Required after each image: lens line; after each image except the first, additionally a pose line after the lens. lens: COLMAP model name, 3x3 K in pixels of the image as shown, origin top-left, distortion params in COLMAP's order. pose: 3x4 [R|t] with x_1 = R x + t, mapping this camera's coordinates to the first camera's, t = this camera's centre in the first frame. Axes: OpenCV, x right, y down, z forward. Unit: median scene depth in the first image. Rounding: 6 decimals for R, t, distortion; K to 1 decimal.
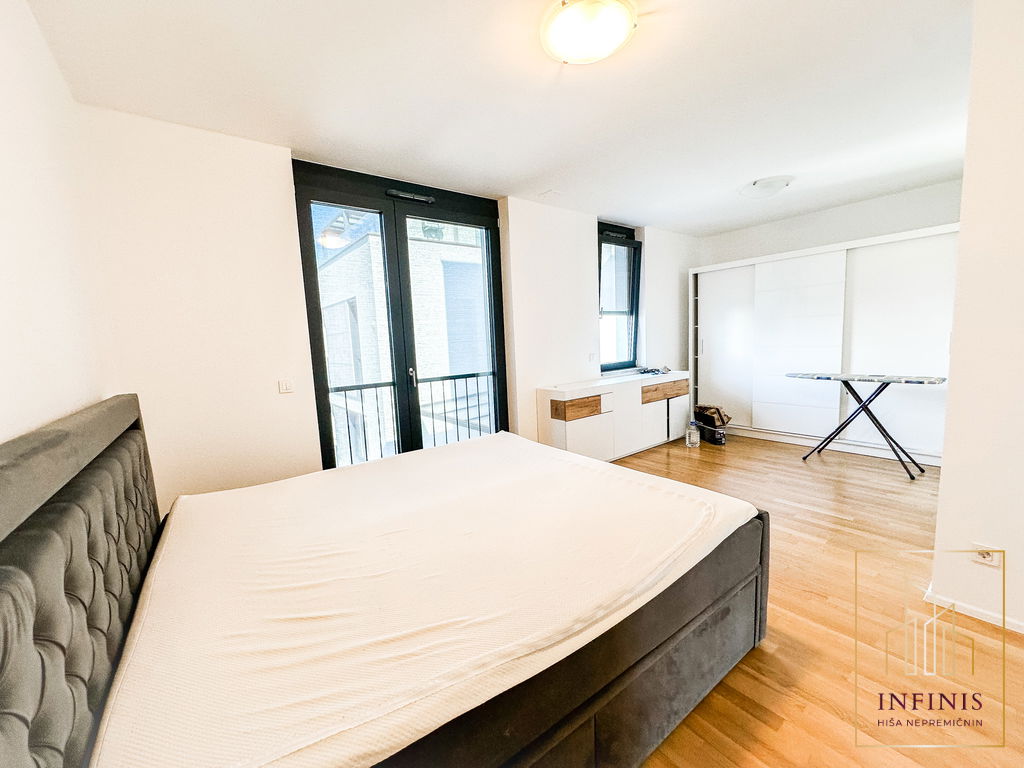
lens RADIAL K [[412.7, 0, 509.7], [0, 412.7, 385.9], [0, 0, 1]] dist [-0.000468, 0.000172]
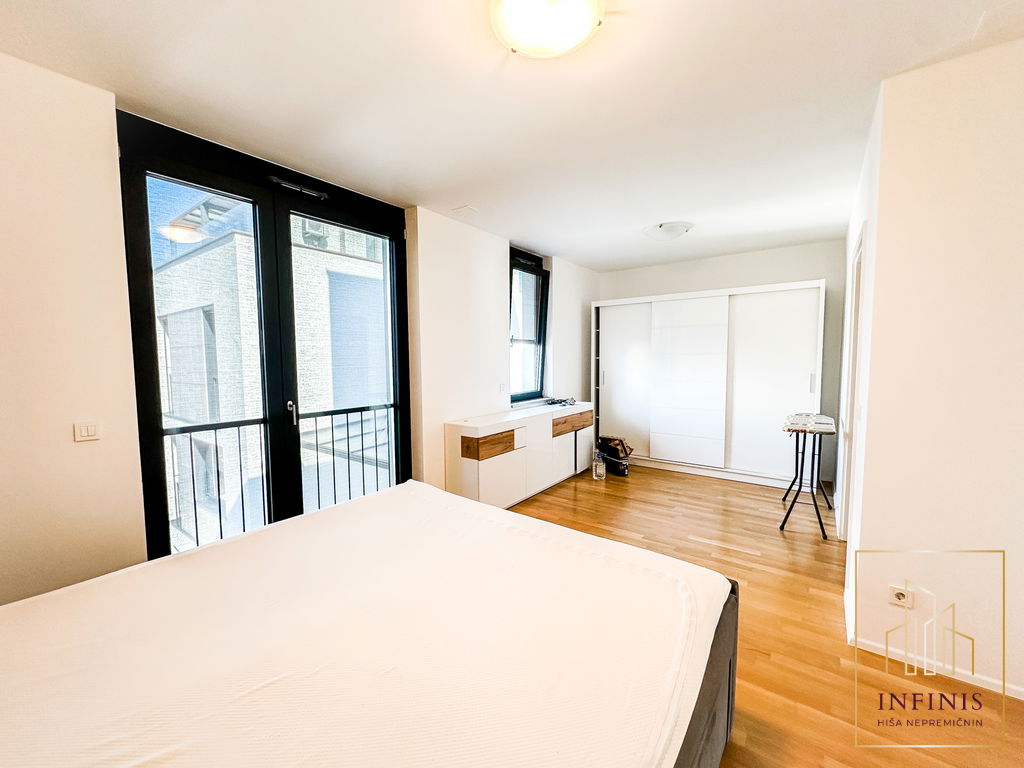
lens RADIAL K [[412.7, 0, 509.7], [0, 412.7, 385.9], [0, 0, 1]] dist [-0.000468, 0.000172]
pose [[0.963223, 0.019720, 0.267979, -0.036697], [-0.006068, 0.998645, -0.051677, -0.026247], [-0.268635, 0.048151, 0.962038, 0.099234]]
